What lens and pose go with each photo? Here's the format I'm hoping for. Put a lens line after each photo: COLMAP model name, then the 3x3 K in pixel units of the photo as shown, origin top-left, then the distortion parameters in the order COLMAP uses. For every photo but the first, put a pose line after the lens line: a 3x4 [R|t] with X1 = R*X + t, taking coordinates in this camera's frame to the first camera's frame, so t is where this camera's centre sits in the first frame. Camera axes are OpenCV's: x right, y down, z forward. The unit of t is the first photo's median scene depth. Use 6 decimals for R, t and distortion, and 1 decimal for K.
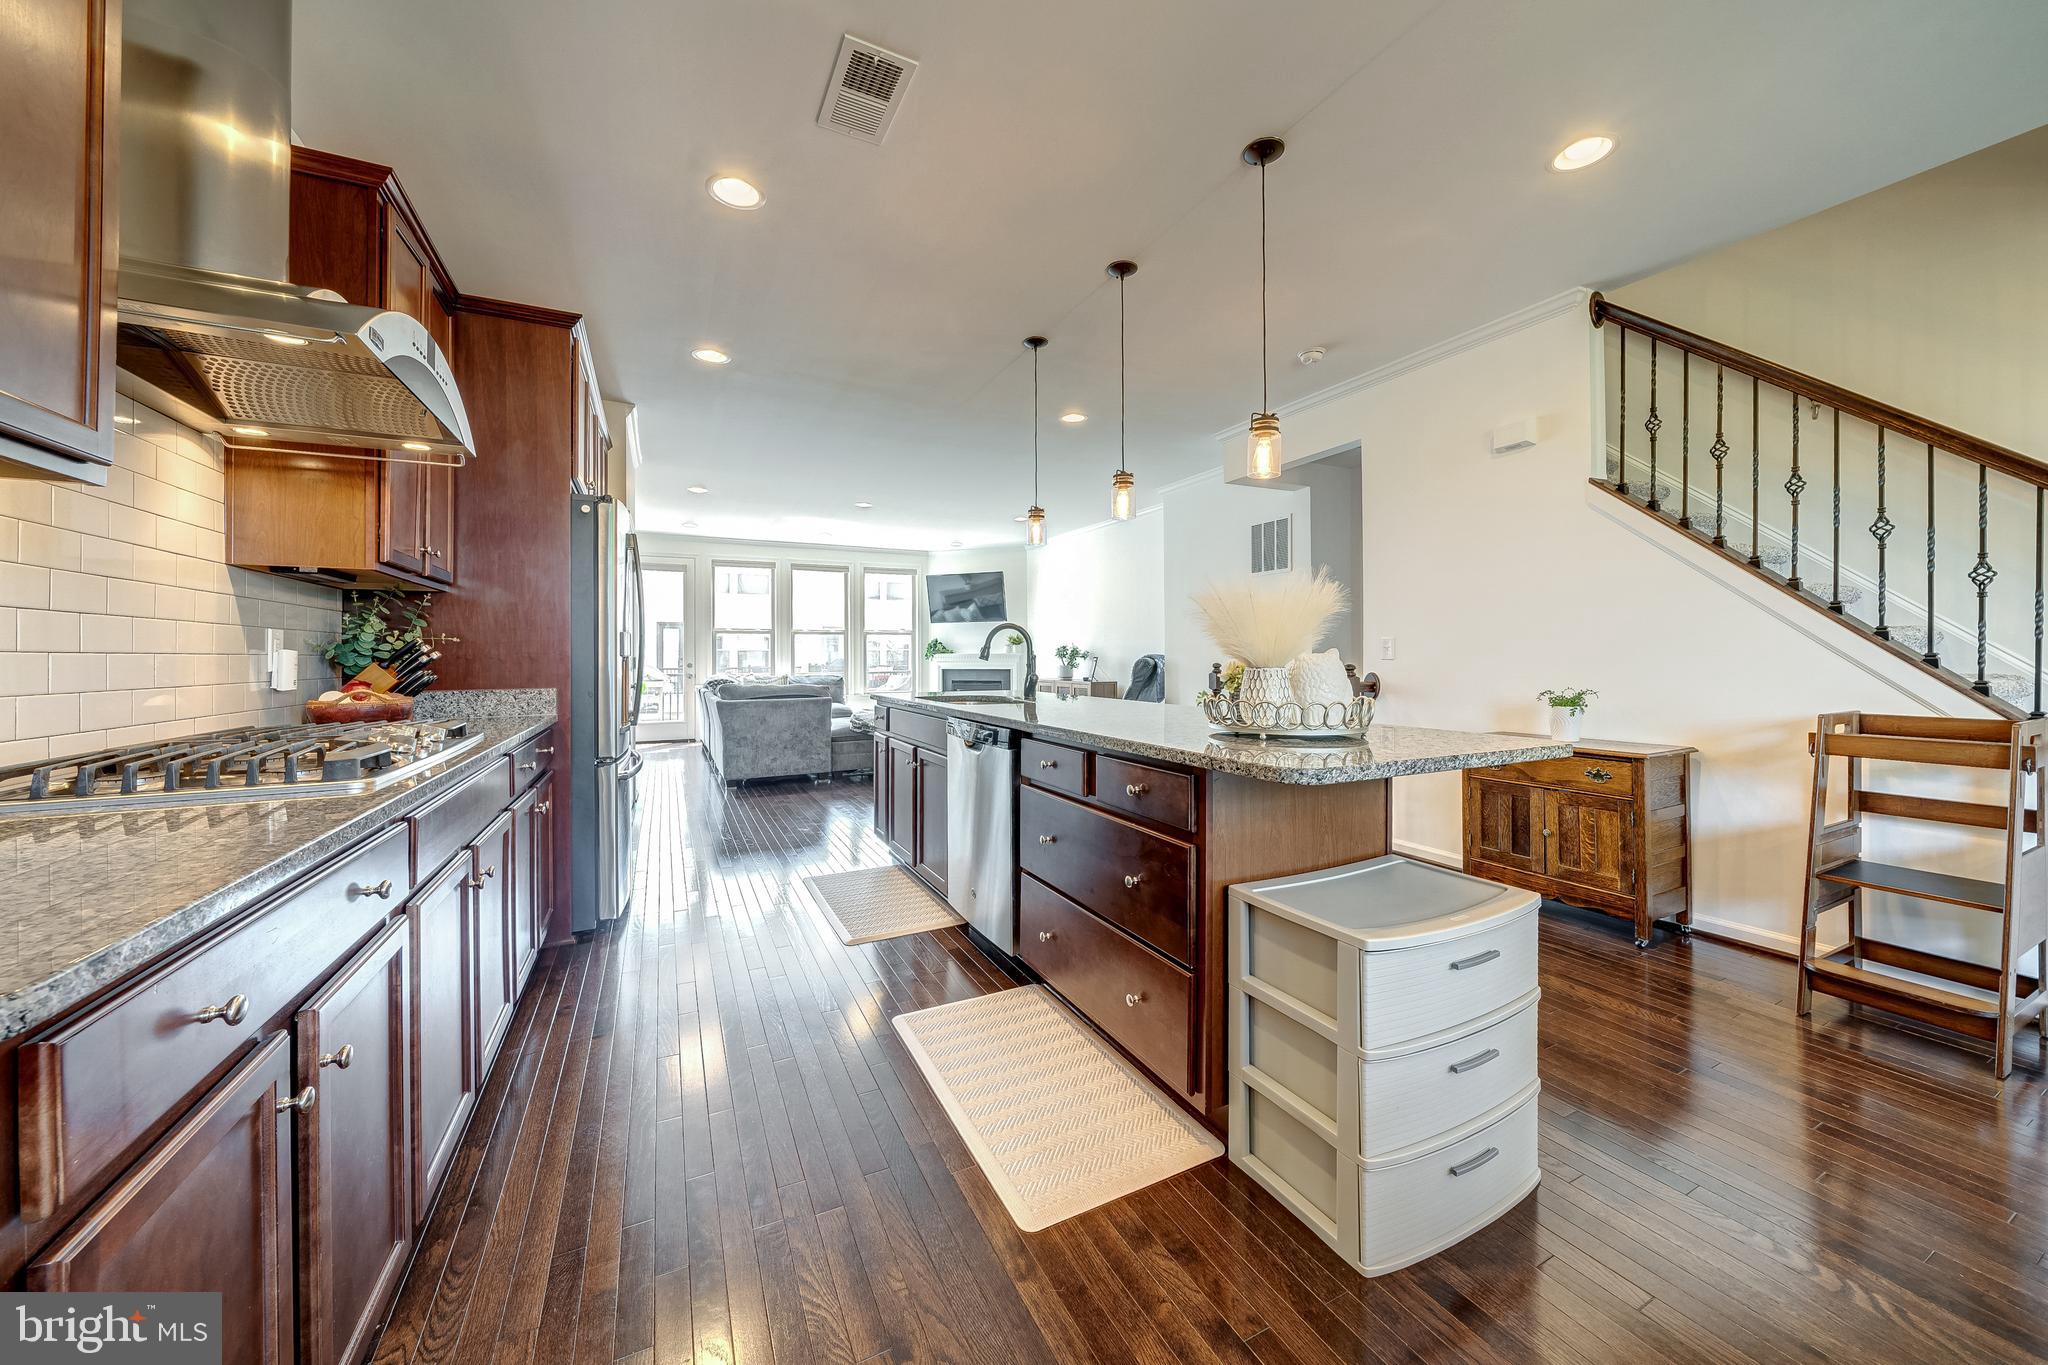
lens RADIAL K [[727.8, 0, 1025.4], [0, 727.8, 655.9], [0, 0, 1]] dist [-0.003051, 0.000133]
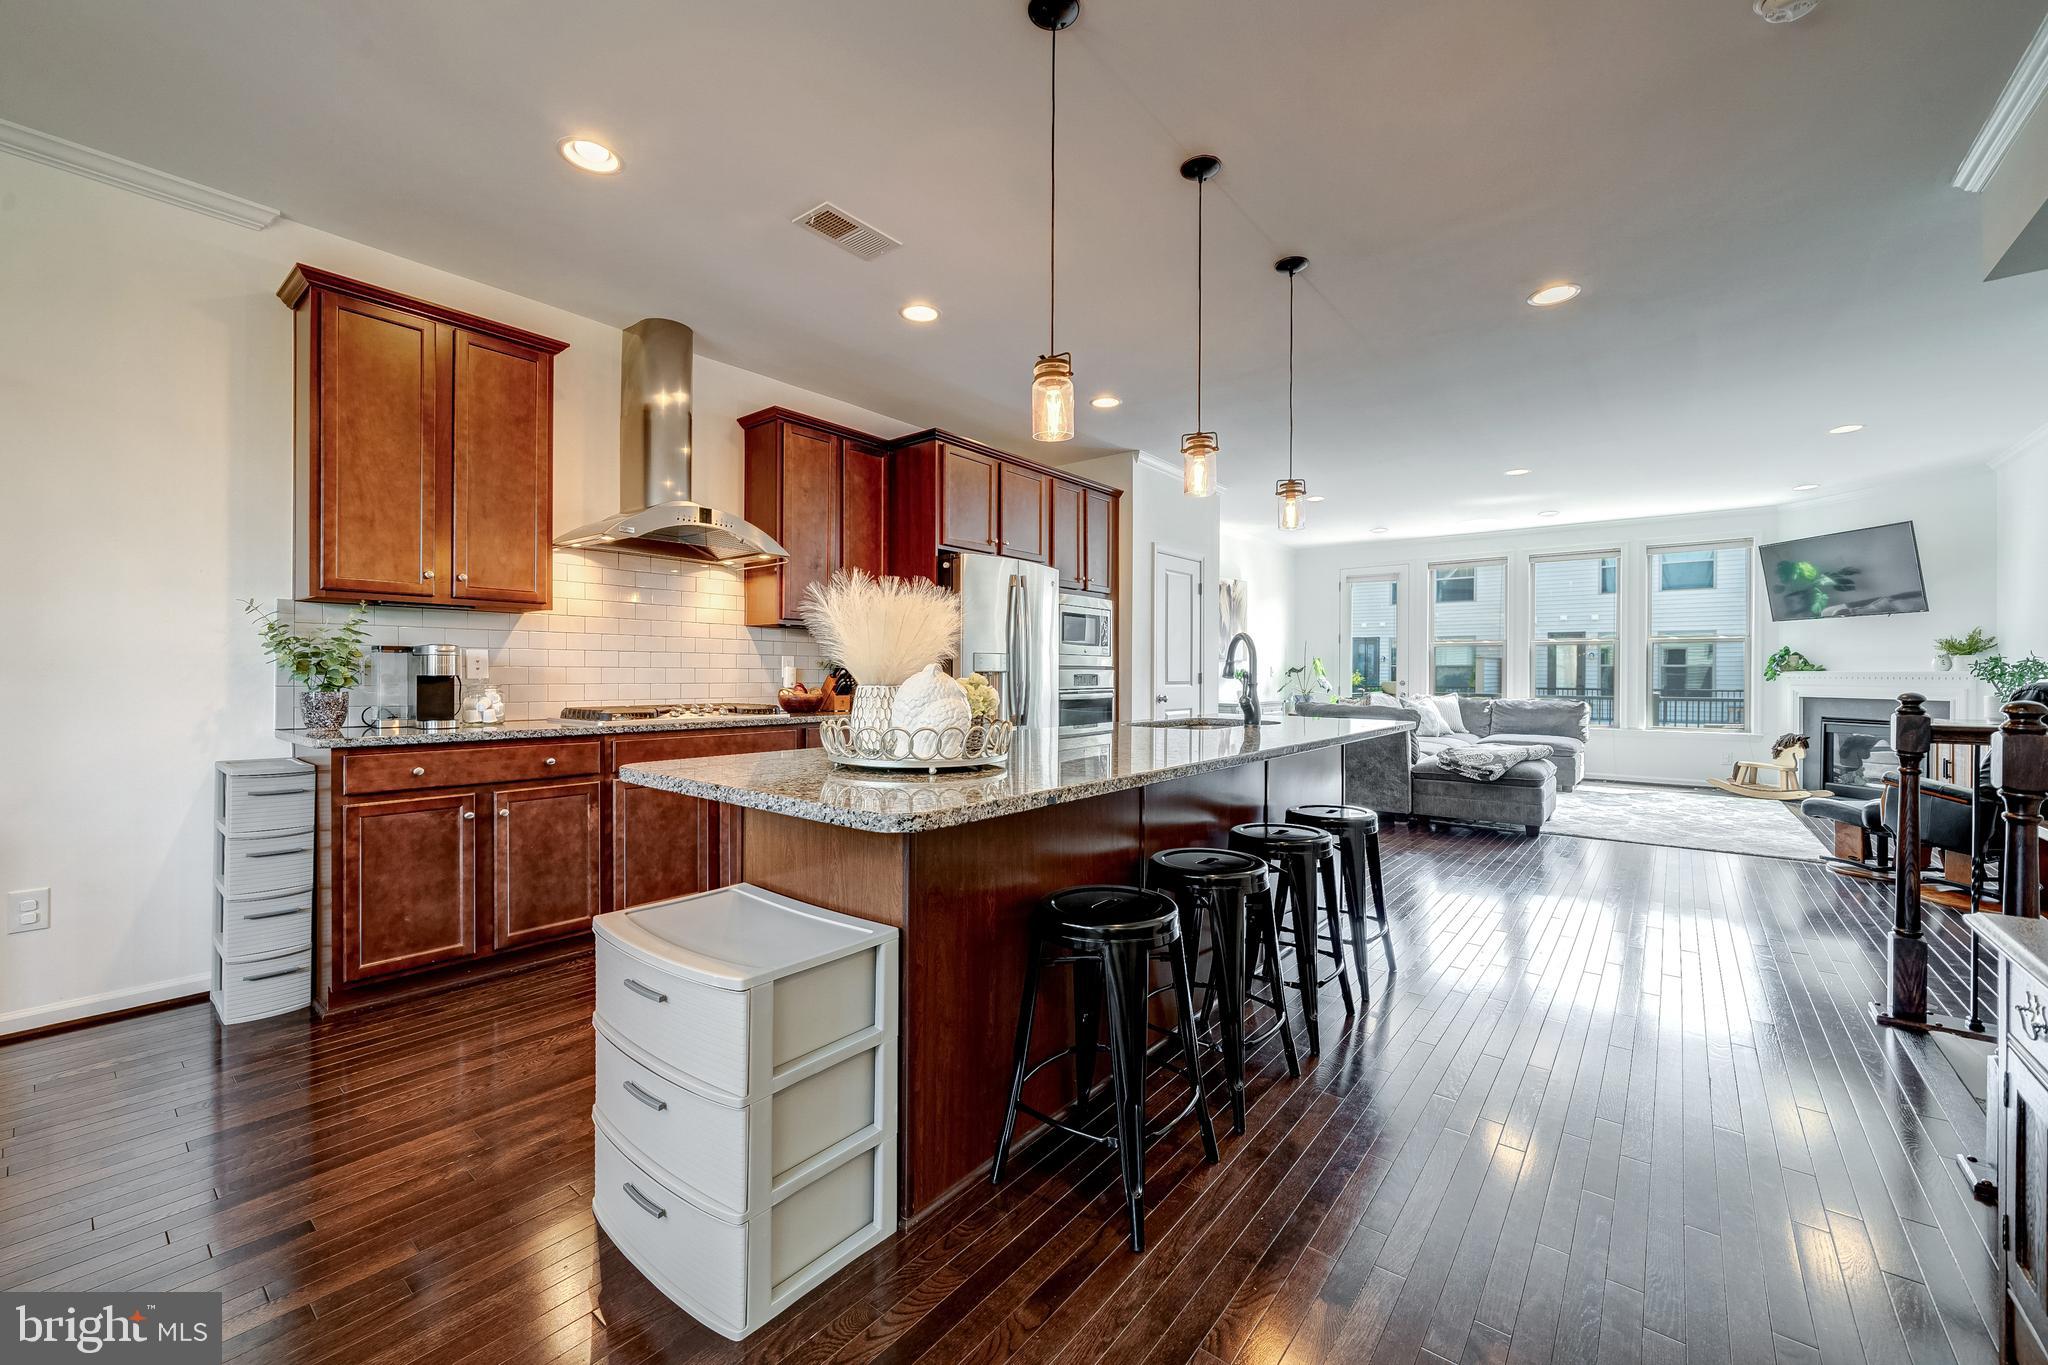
lens RADIAL K [[804.9, 0, 1012.3], [0, 804.9, 680.2], [0, 0, 1]] dist [-0.006023, -0.000510]
pose [[0.406533, 0.014877, -0.913515, 0.877530], [-0.005801, 0.999889, 0.013702, -0.003999], [0.913617, -0.000271, 0.406575, 0.502349]]
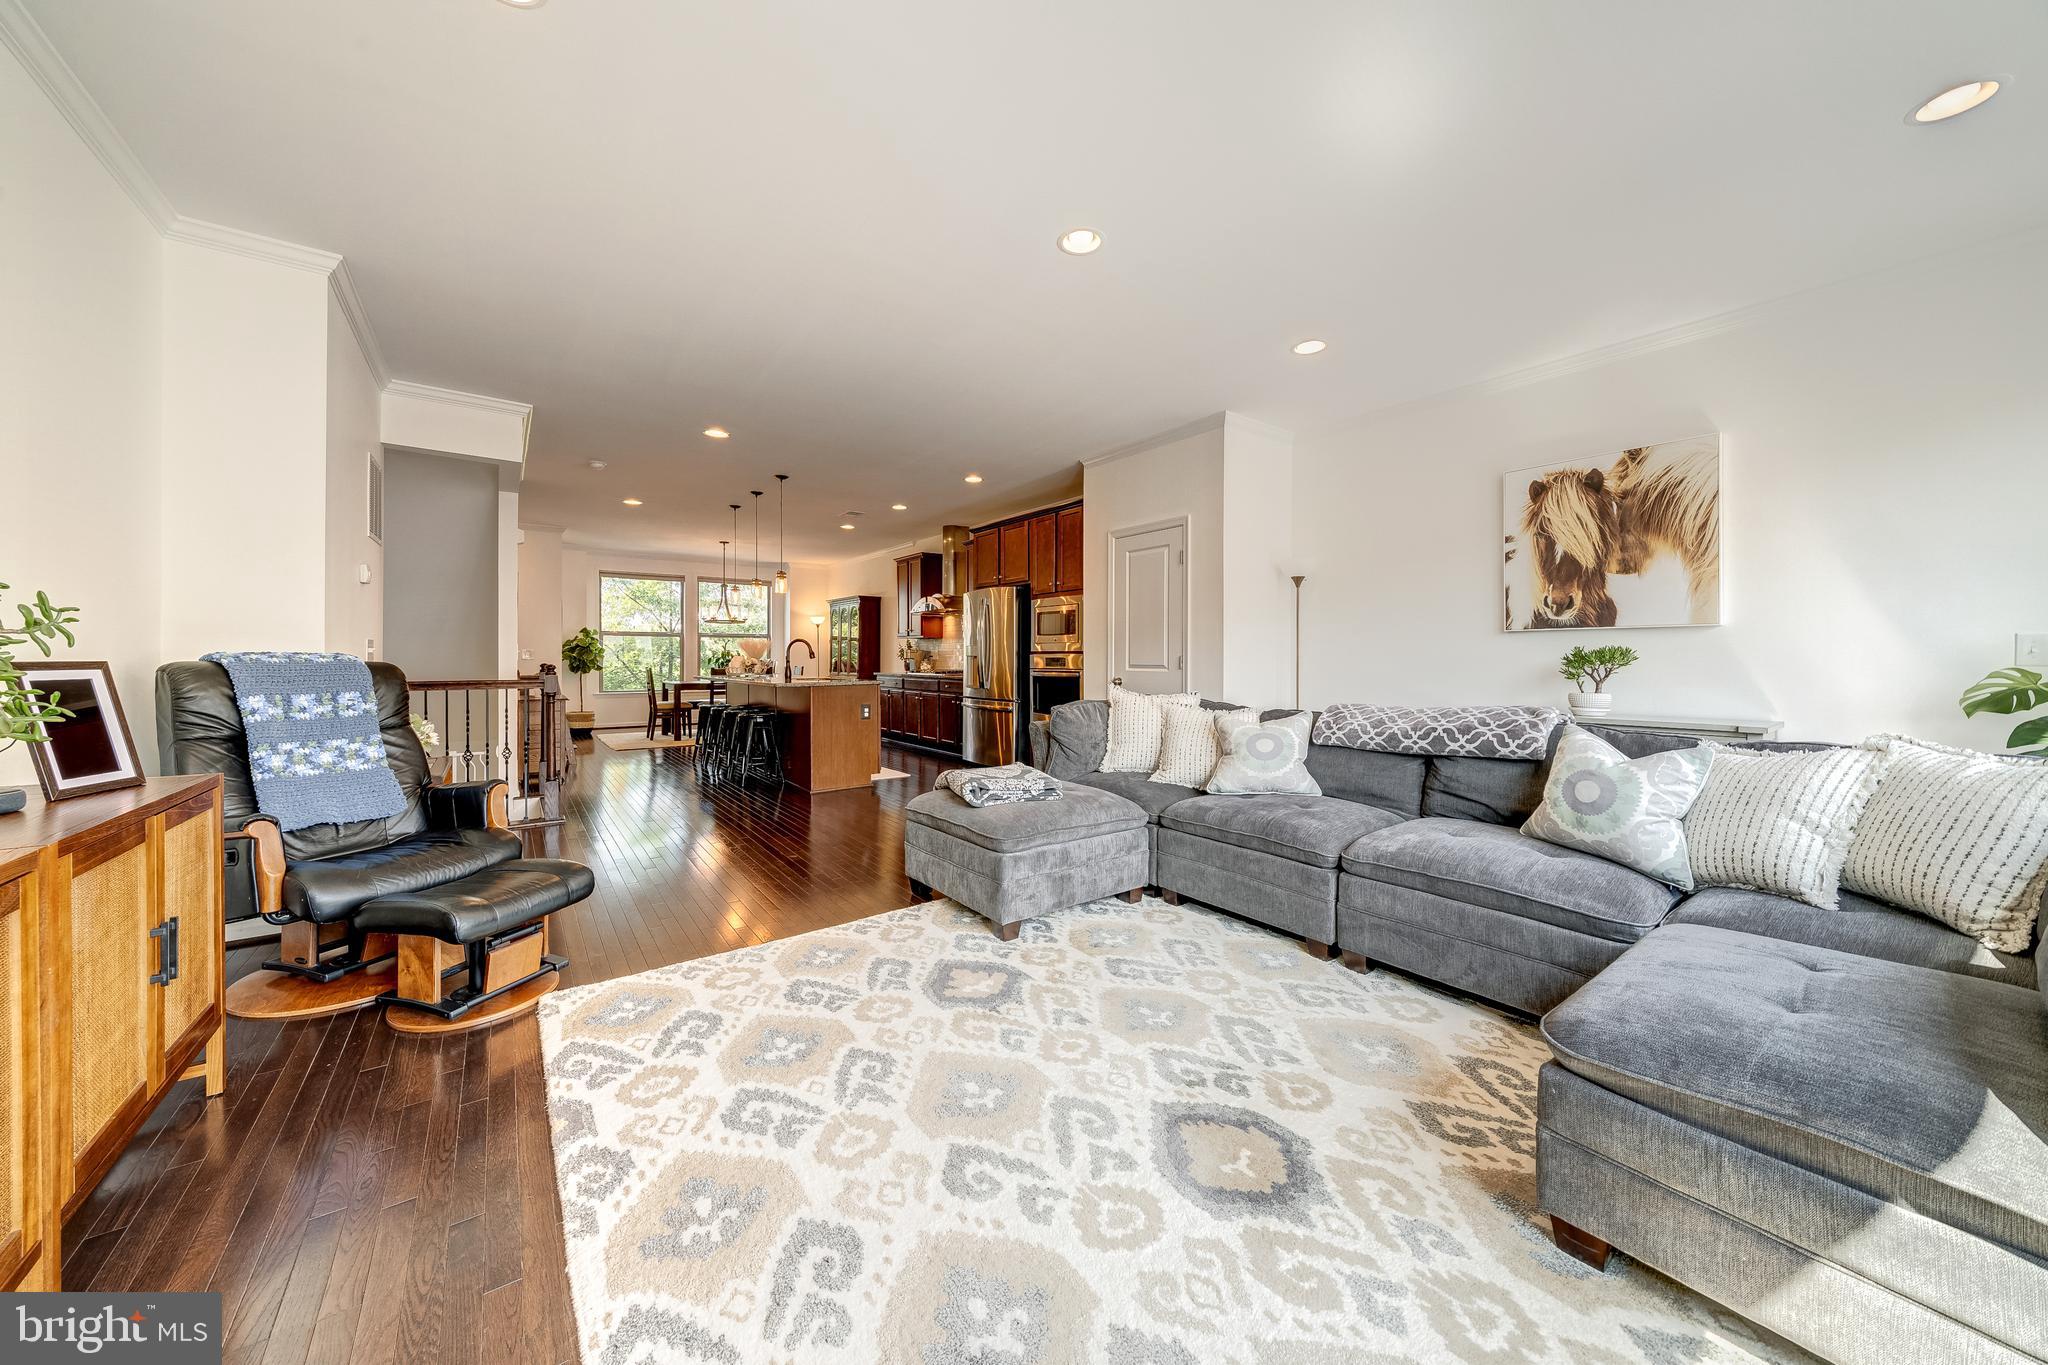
lens RADIAL K [[707.5, 0, 1018.2], [0, 707.5, 668.3], [0, 0, 1]] dist [-0.001662, -0.000053]
pose [[-0.986338, 0.011238, -0.164350, -0.353631], [0.008529, 0.999816, 0.017180, 0.000403], [0.164513, 0.015544, -0.986253, 3.639916]]
